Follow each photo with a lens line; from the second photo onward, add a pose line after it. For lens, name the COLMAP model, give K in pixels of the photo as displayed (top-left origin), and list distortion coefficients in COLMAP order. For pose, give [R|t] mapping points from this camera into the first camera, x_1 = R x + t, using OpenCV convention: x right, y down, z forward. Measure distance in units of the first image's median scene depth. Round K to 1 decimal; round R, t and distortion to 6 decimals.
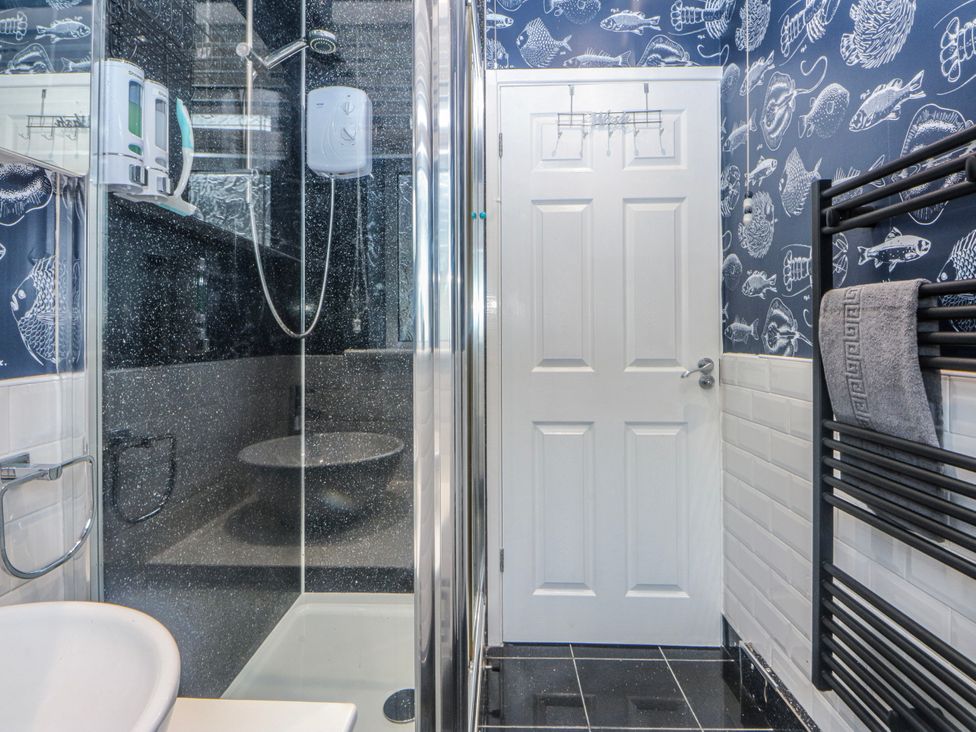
lens RADIAL K [[512.5, 0, 486.0], [0, 512.5, 359.9], [0, 0, 1]] dist [0.001216, -0.009768]
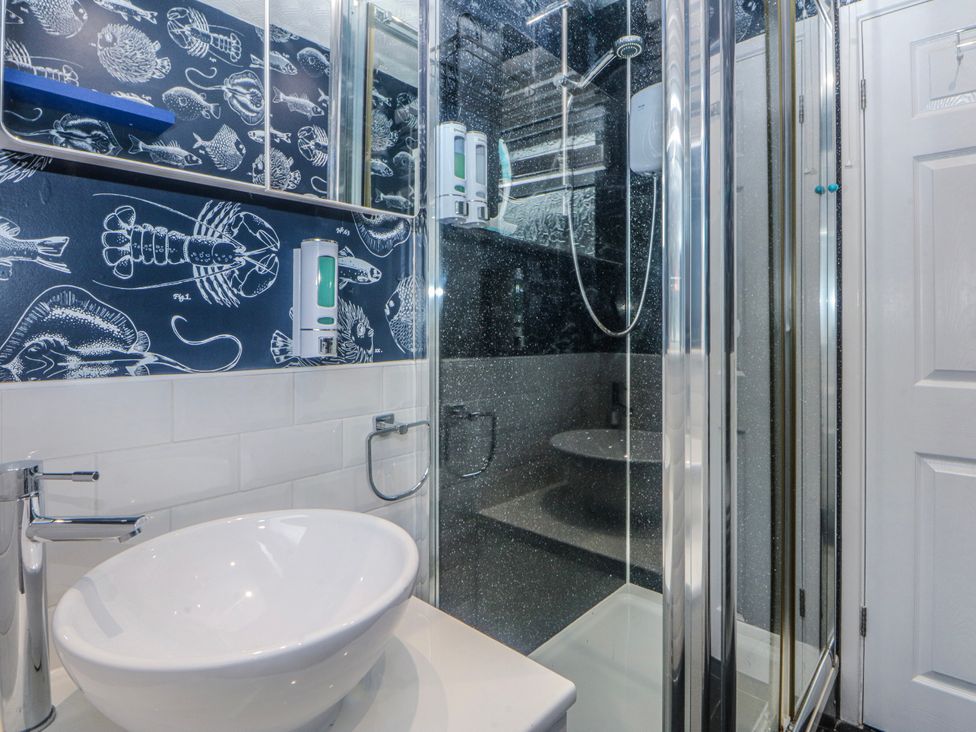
lens RADIAL K [[512.5, 0, 487.7], [0, 512.5, 360.8], [0, 0, 1]] dist [0.001216, -0.009768]
pose [[0.761005, 0.042053, -0.647382, 0.161267], [-0.039653, 0.999046, 0.018284, -0.002645], [0.647534, 0.011757, 0.761946, 0.045063]]
